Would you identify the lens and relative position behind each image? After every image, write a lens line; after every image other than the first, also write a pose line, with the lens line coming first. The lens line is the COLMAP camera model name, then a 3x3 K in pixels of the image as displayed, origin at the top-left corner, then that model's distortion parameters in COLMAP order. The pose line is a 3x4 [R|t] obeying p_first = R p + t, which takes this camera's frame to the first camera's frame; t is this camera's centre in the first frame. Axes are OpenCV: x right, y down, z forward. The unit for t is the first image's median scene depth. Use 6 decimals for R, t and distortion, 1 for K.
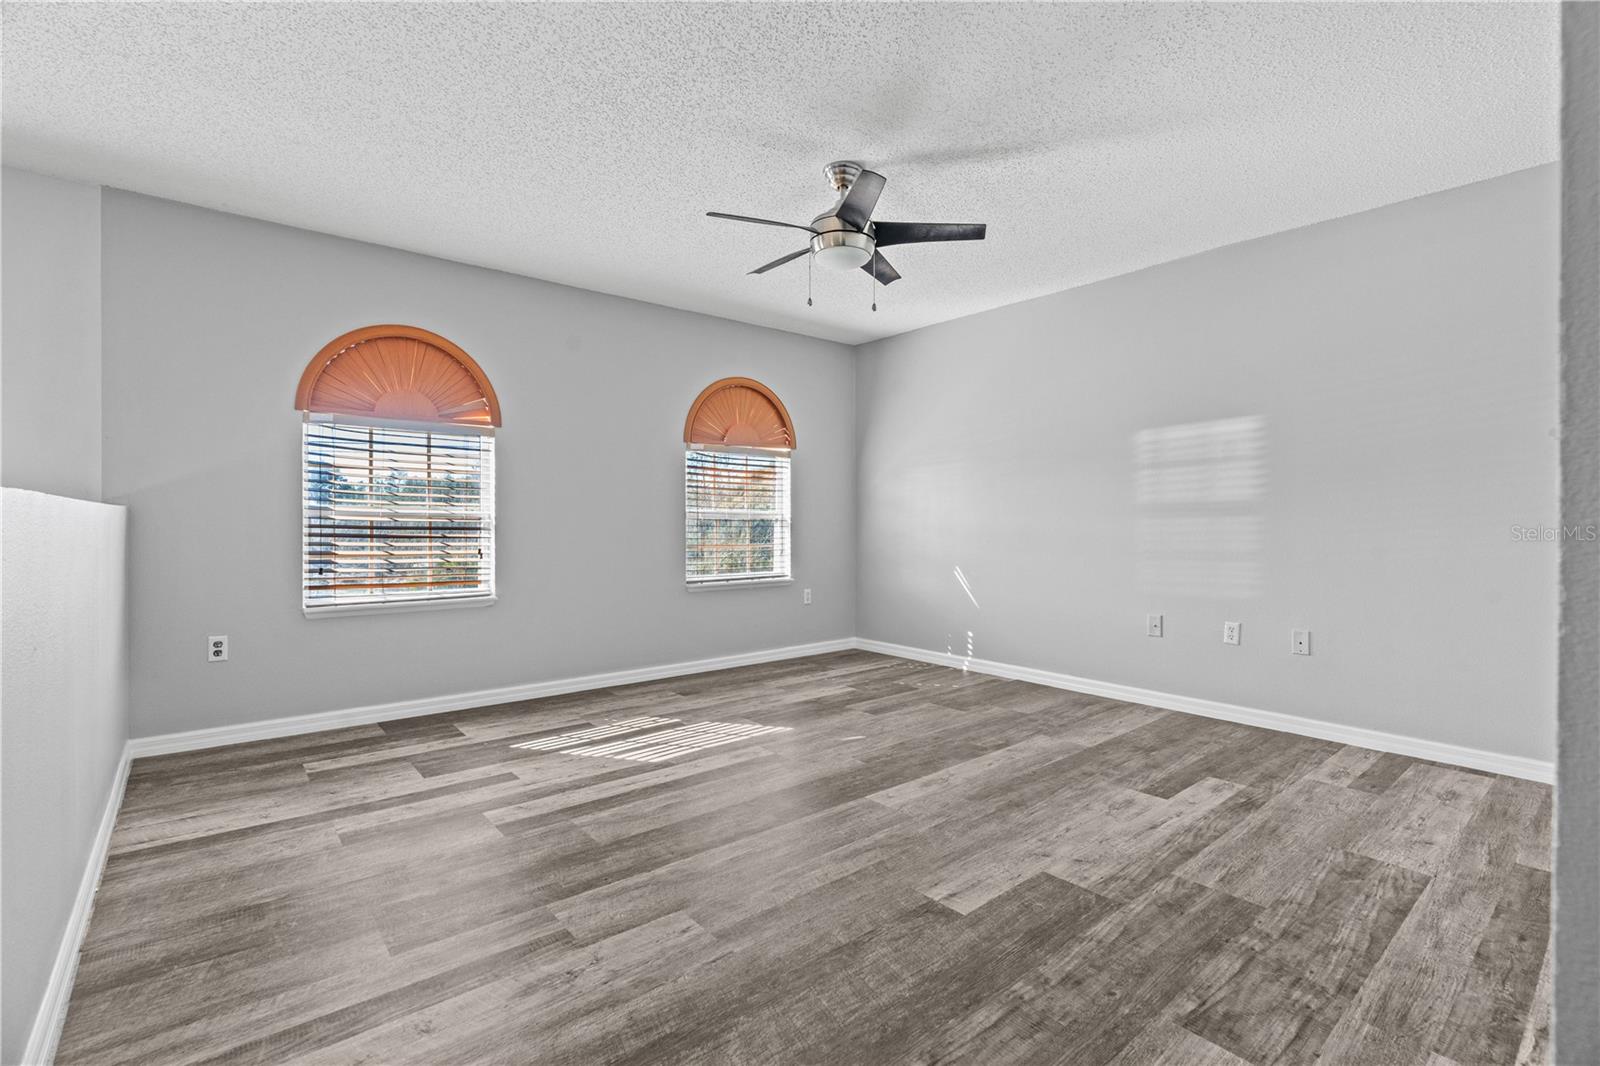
lens RADIAL K [[727.3, 0, 800.3], [0, 727.3, 528.8], [0, 0, 1]] dist [-0.005296, 0.001509]
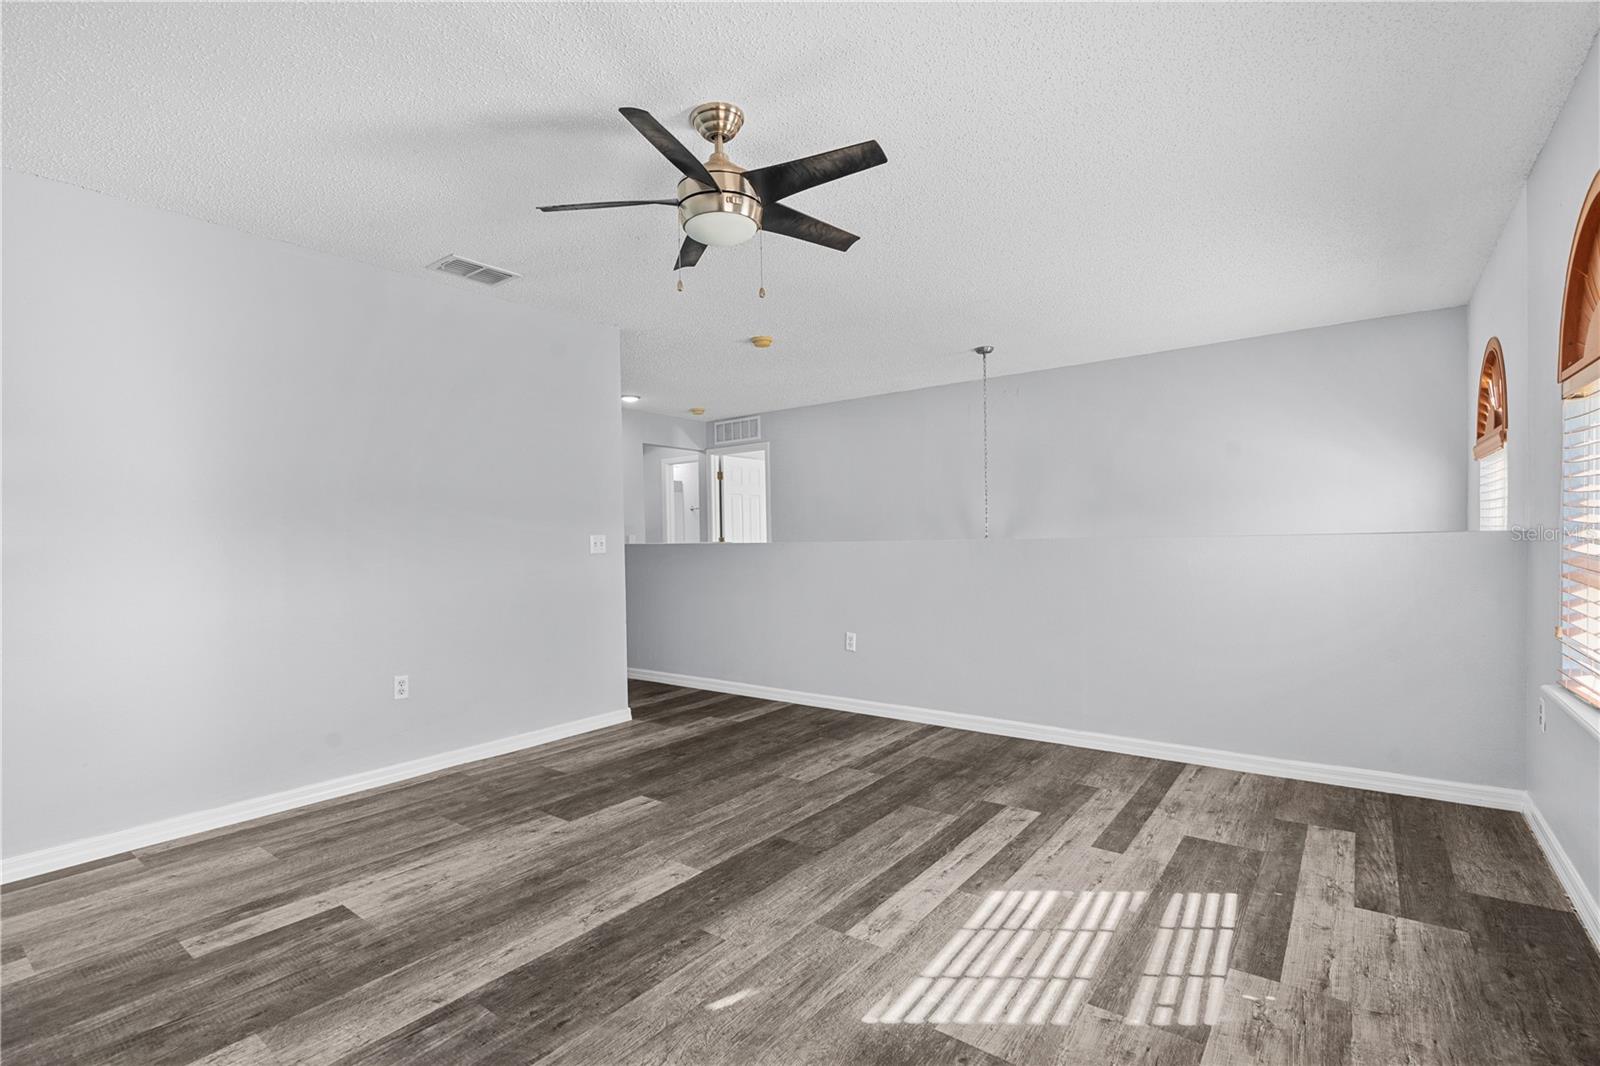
lens RADIAL K [[727.3, 0, 801.0], [0, 727.3, 535.8], [0, 0, 1]] dist [-0.005296, 0.001509]
pose [[-0.973018, 0.016699, -0.230126, 0.169727], [0.014973, 0.999845, 0.009245, -0.053376], [0.230245, 0.005549, -0.973117, 1.890941]]
